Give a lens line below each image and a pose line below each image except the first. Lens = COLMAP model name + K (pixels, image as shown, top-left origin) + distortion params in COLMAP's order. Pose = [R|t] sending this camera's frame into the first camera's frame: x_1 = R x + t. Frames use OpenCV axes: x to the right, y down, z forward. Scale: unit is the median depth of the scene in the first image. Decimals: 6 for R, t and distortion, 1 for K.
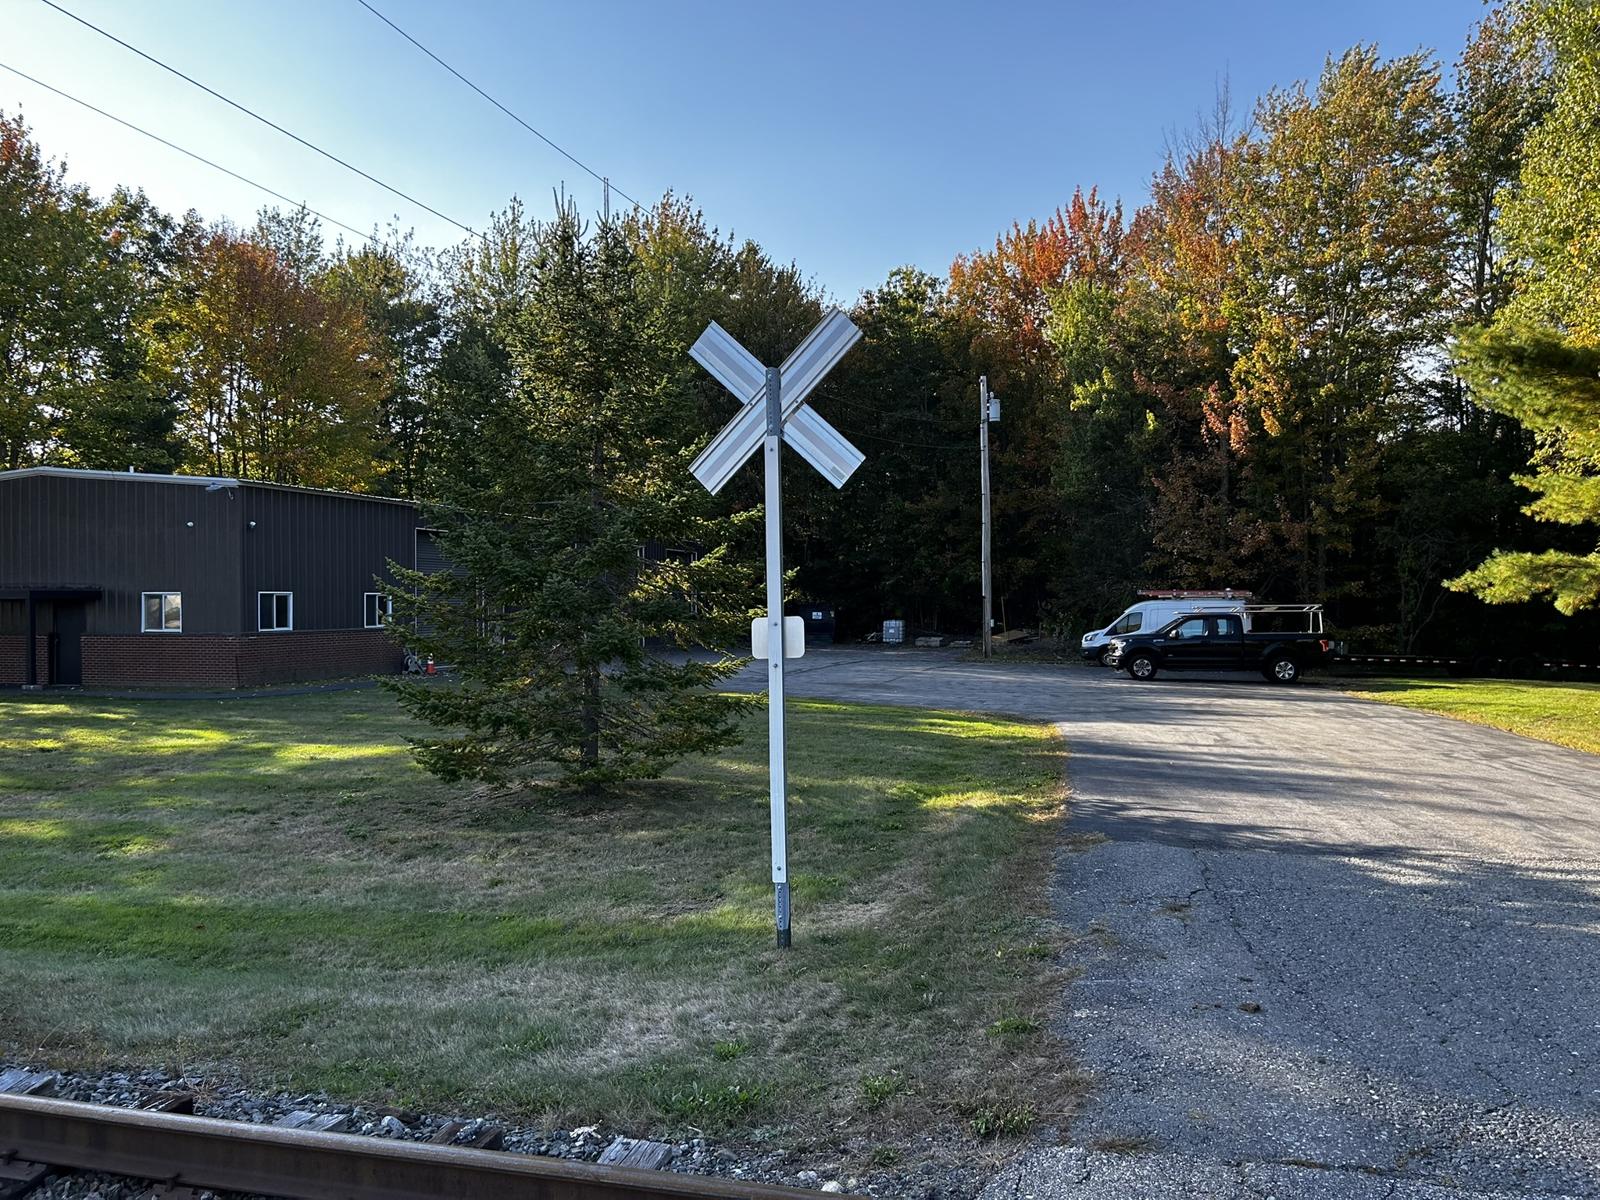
lens RADIAL K [[1220.8, 0, 800.0], [0, 1220.8, 600.0], [0, 0, 1]] dist [0.090488, -0.110280]
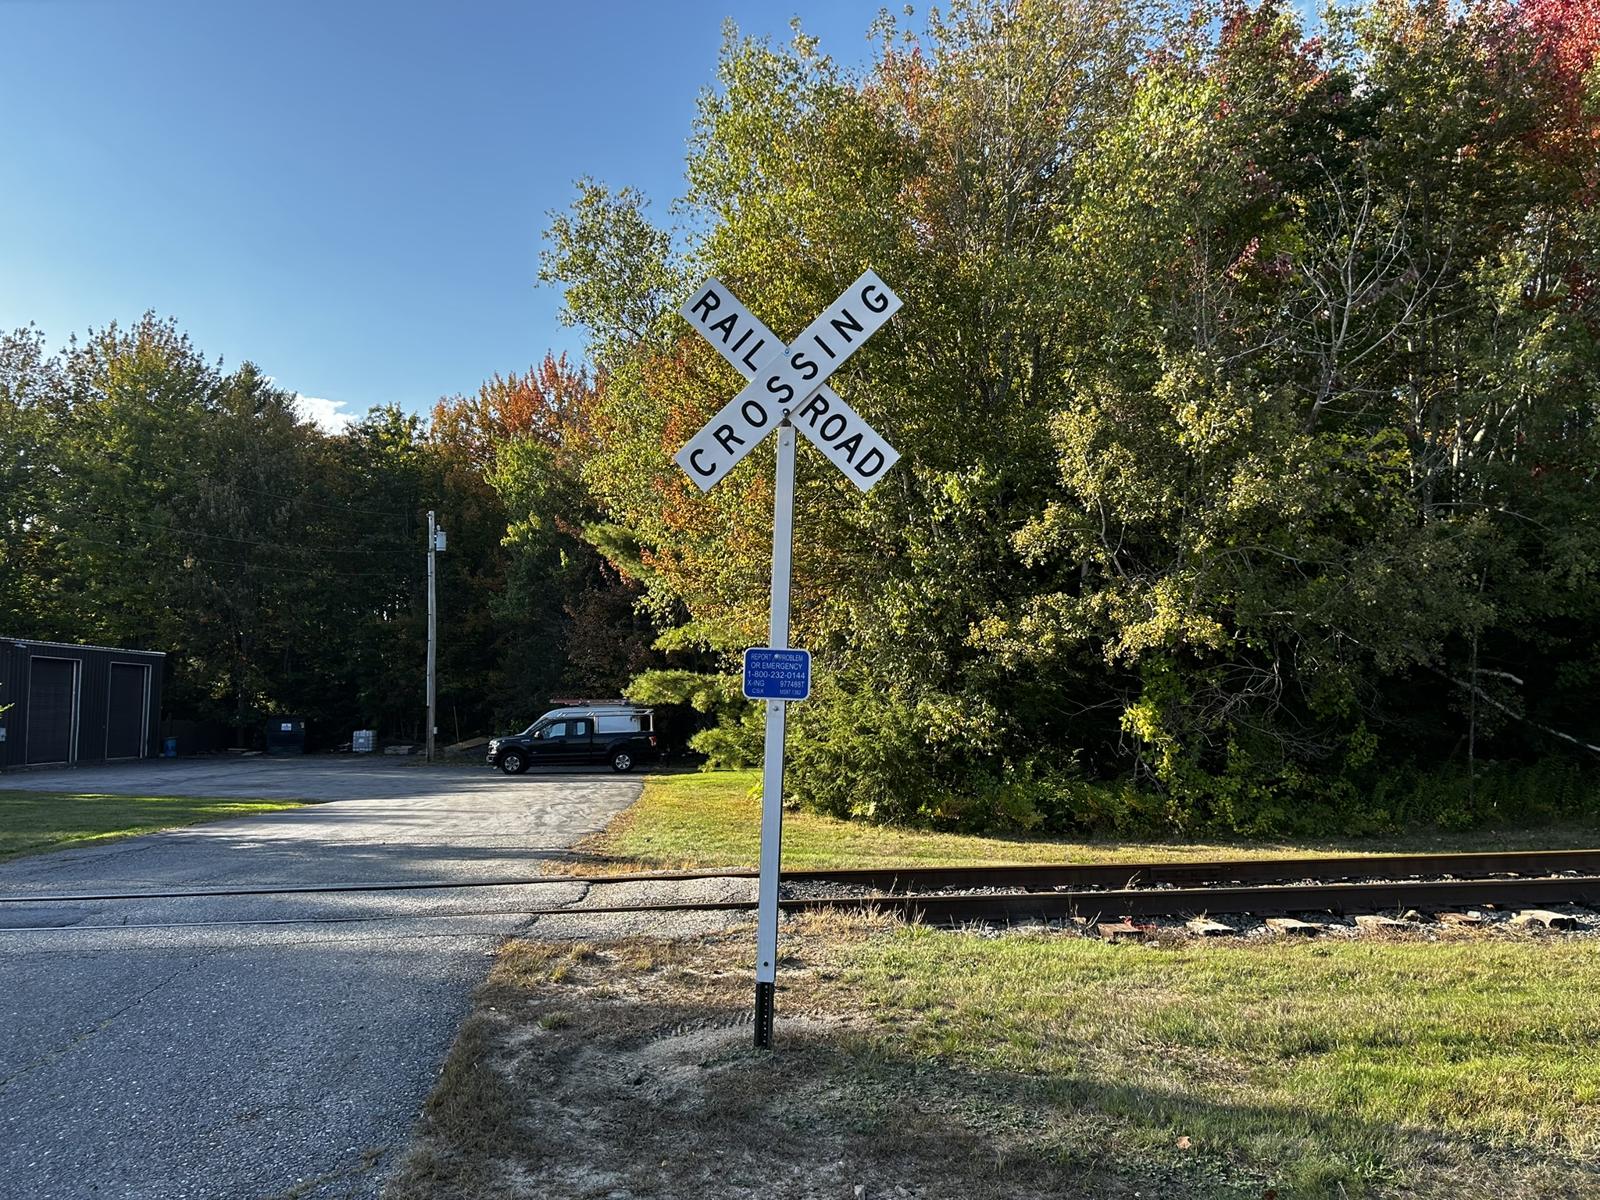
lens RADIAL K [[1186.2, 0, 794.8], [0, 1186.2, 591.9], [0, 0, 1]] dist [0.125075, -0.241714]
pose [[0.939243, 0.025171, 0.342328, 0.087521], [0.008734, 0.995232, -0.097141, 0.002676], [-0.343141, 0.094229, 0.934546, -0.147336]]
